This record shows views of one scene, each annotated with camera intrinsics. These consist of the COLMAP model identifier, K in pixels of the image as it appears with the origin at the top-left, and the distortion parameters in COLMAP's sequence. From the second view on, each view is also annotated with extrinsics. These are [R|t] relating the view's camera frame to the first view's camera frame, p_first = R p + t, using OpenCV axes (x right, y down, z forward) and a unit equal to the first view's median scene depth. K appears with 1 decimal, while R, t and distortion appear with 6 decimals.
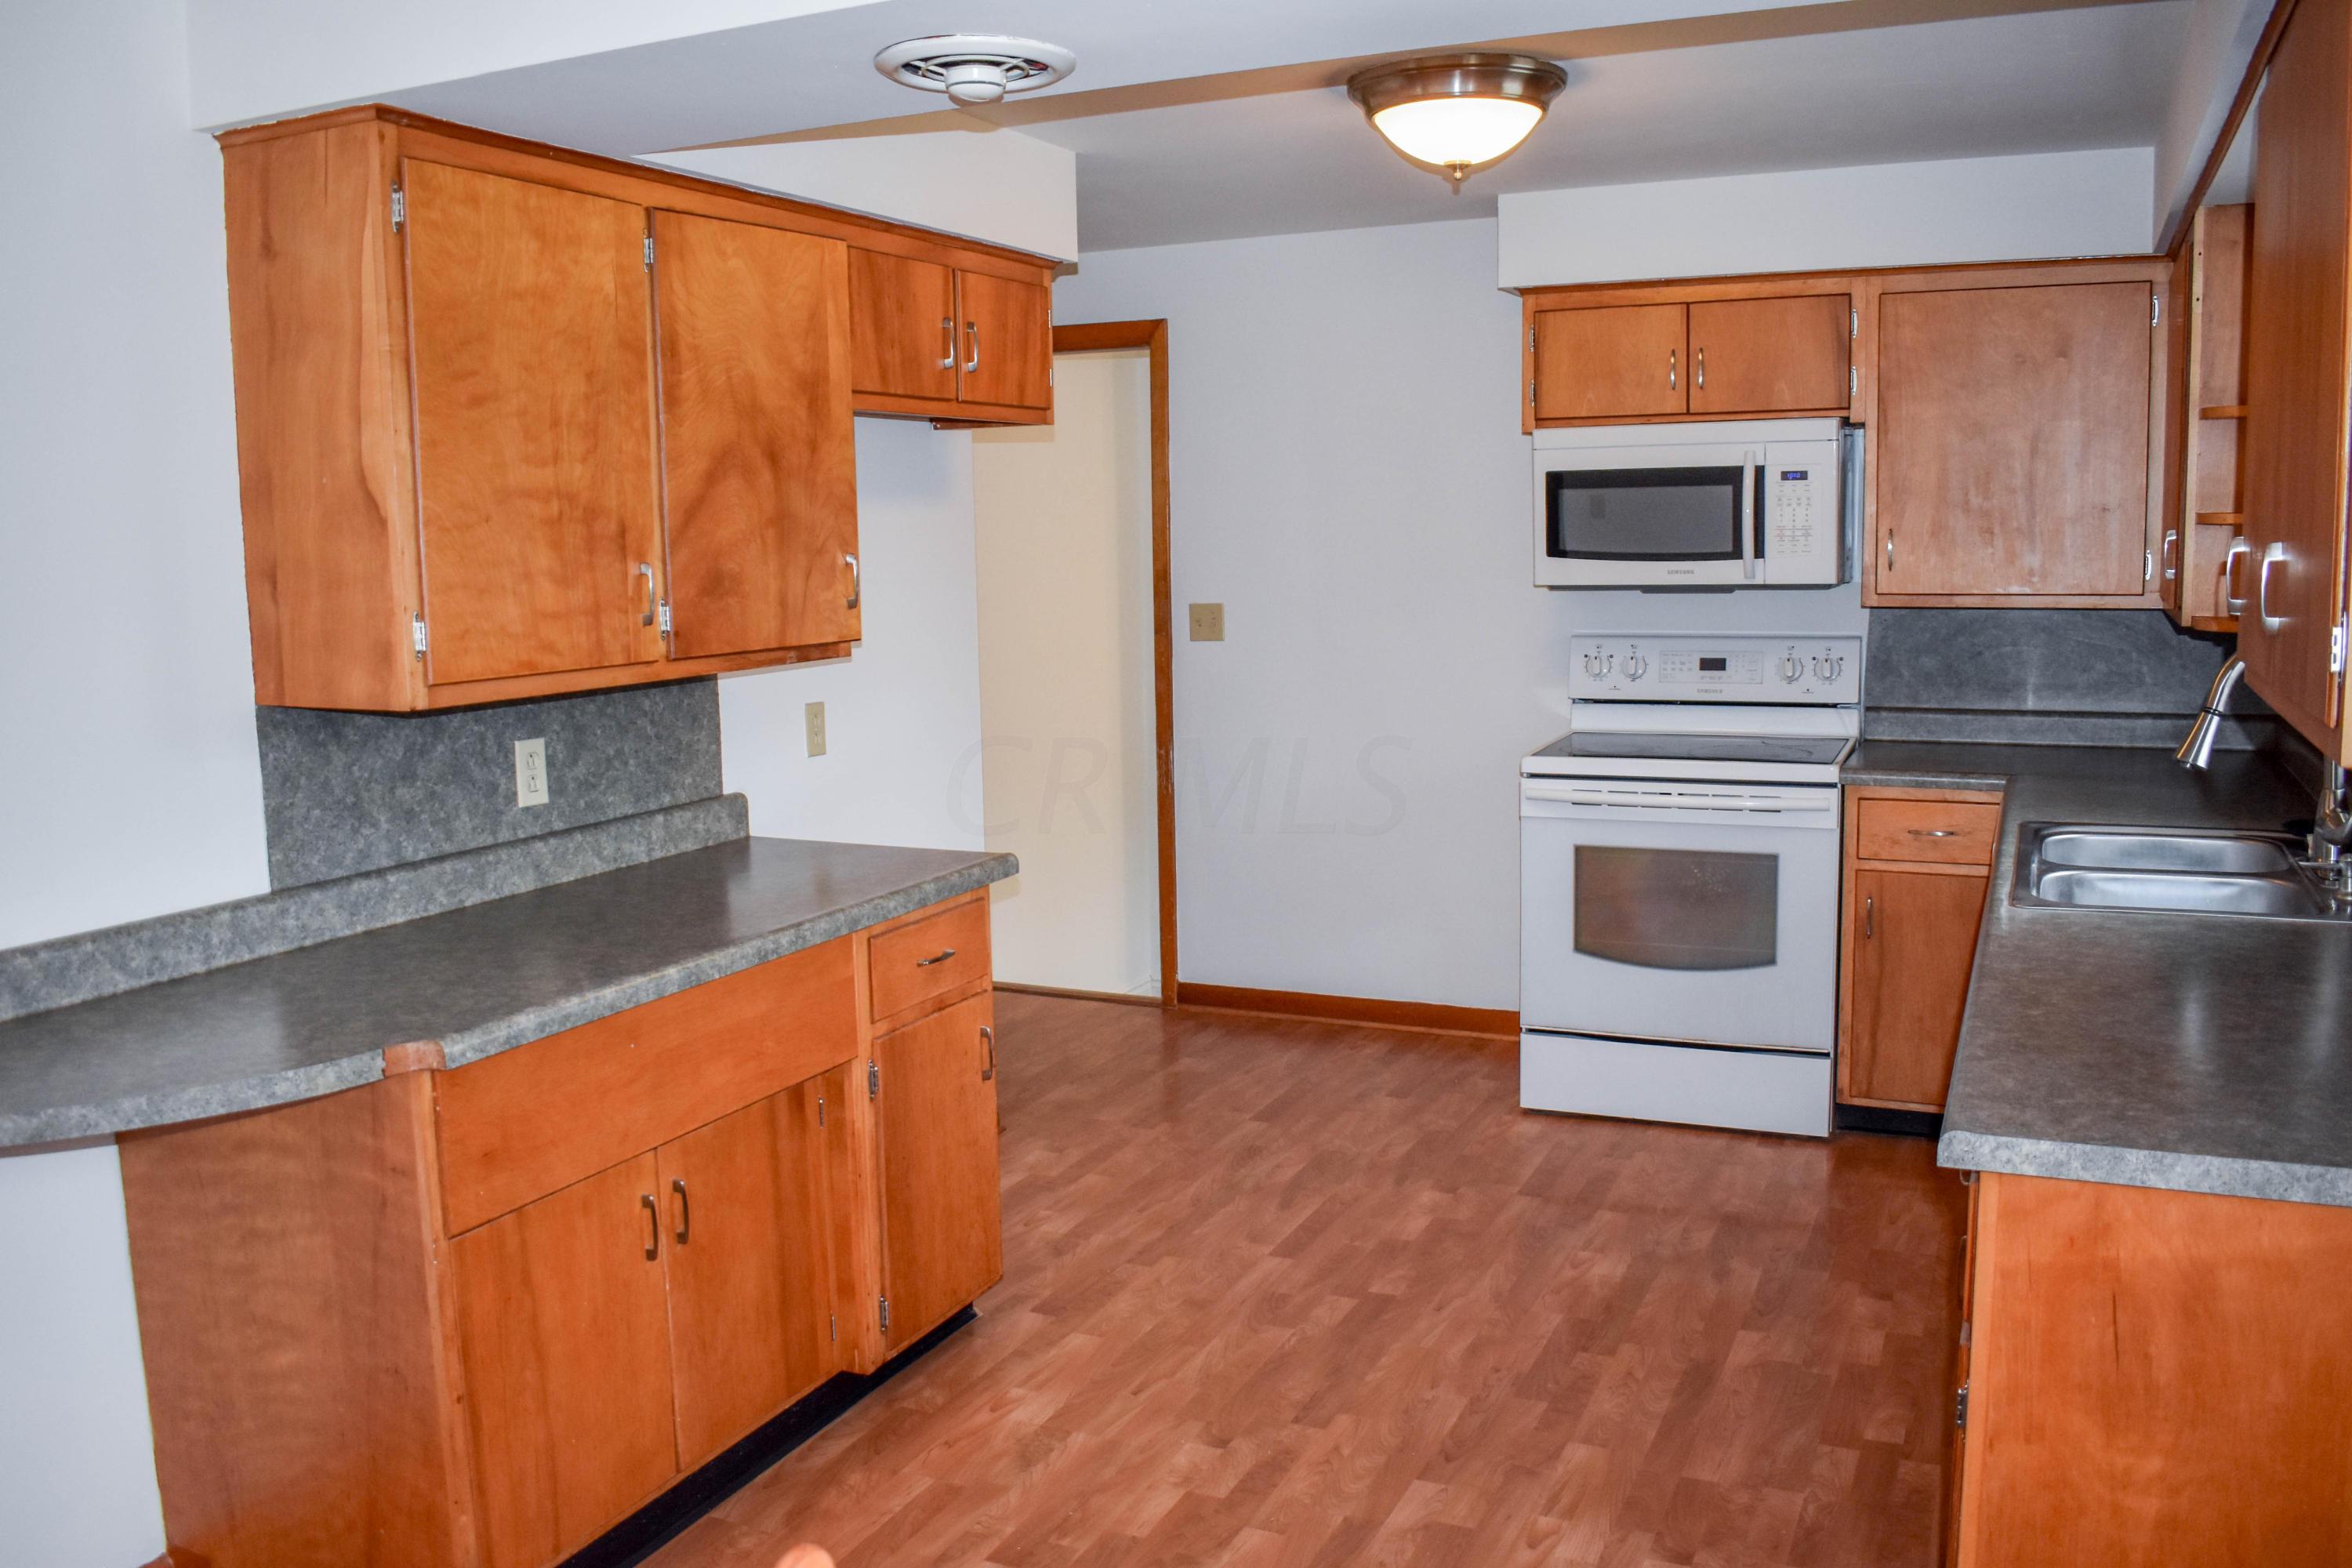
lens RADIAL K [[1900.5, 0, 1176.0], [0, 1900.5, 784.0], [0, 0, 1]] dist [-0.093666, 0.005041]
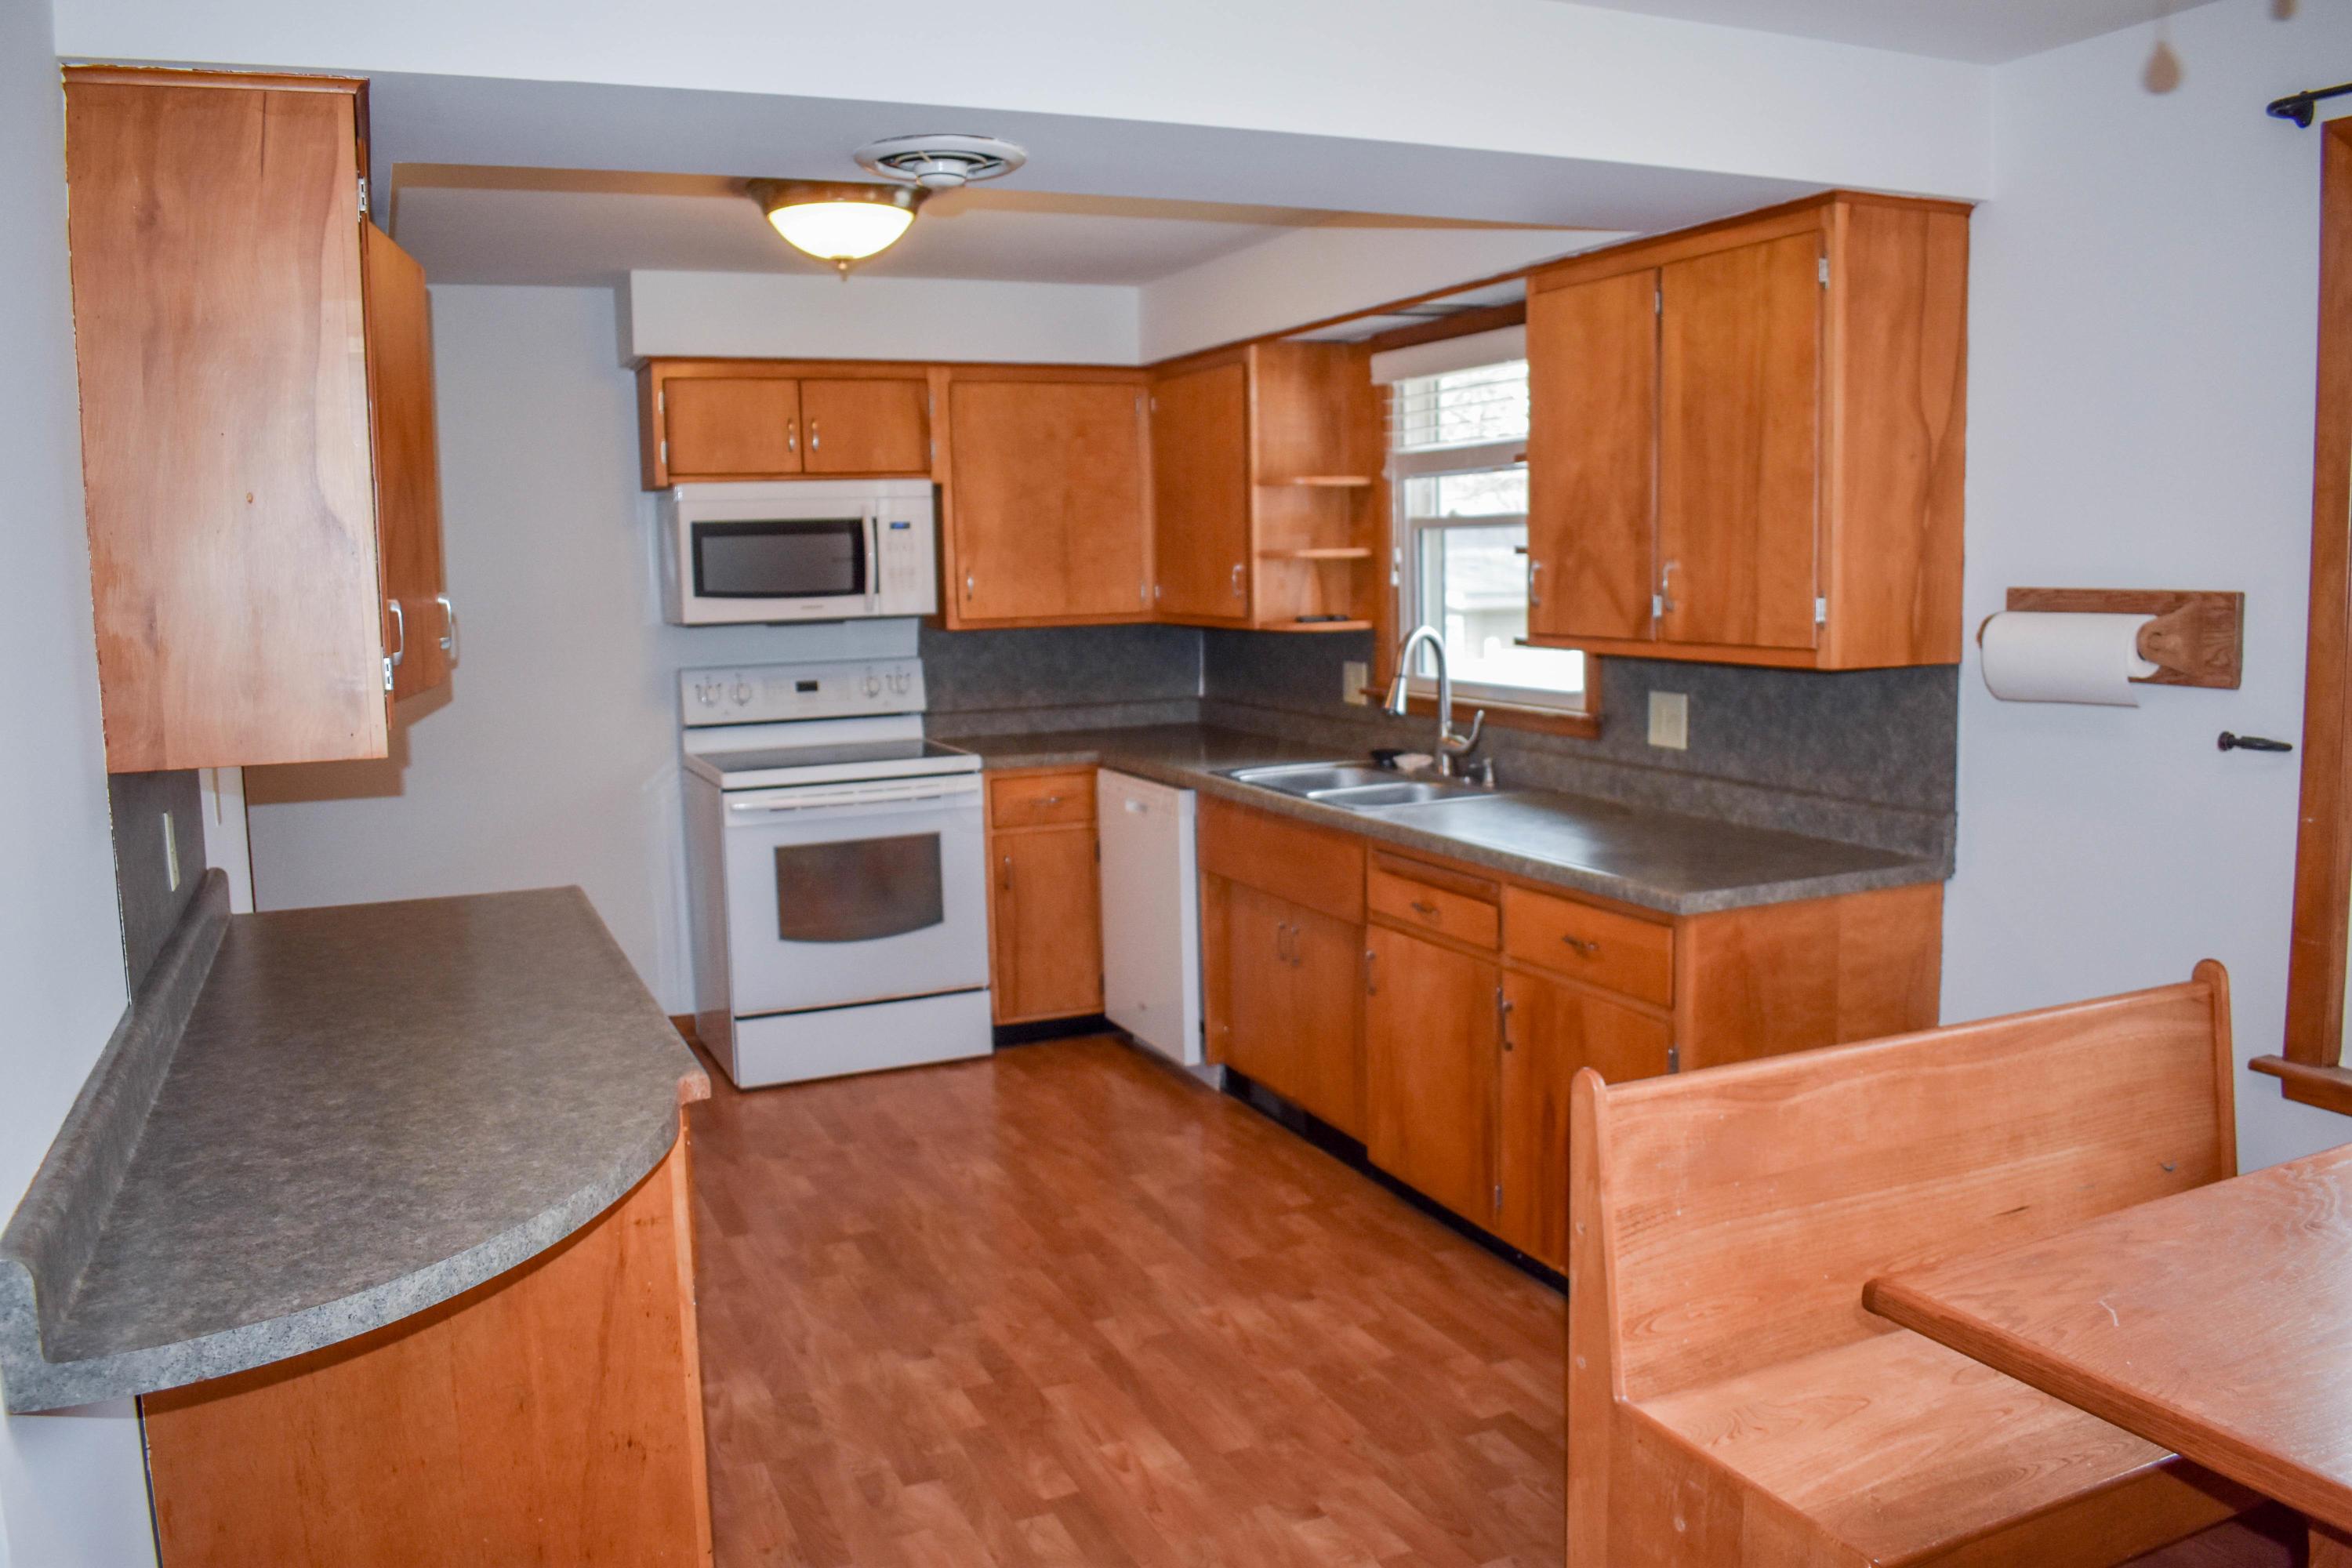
lens RADIAL K [[1845.3, 0, 1176.0], [0, 1845.3, 784.0], [0, 0, 1]] dist [-0.092263, 0.005128]
pose [[0.655373, -0.087865, 0.750177, -0.477946], [0.109951, 0.993729, 0.020336, -0.001568], [-0.747259, 0.069155, 0.660924, 0.086661]]
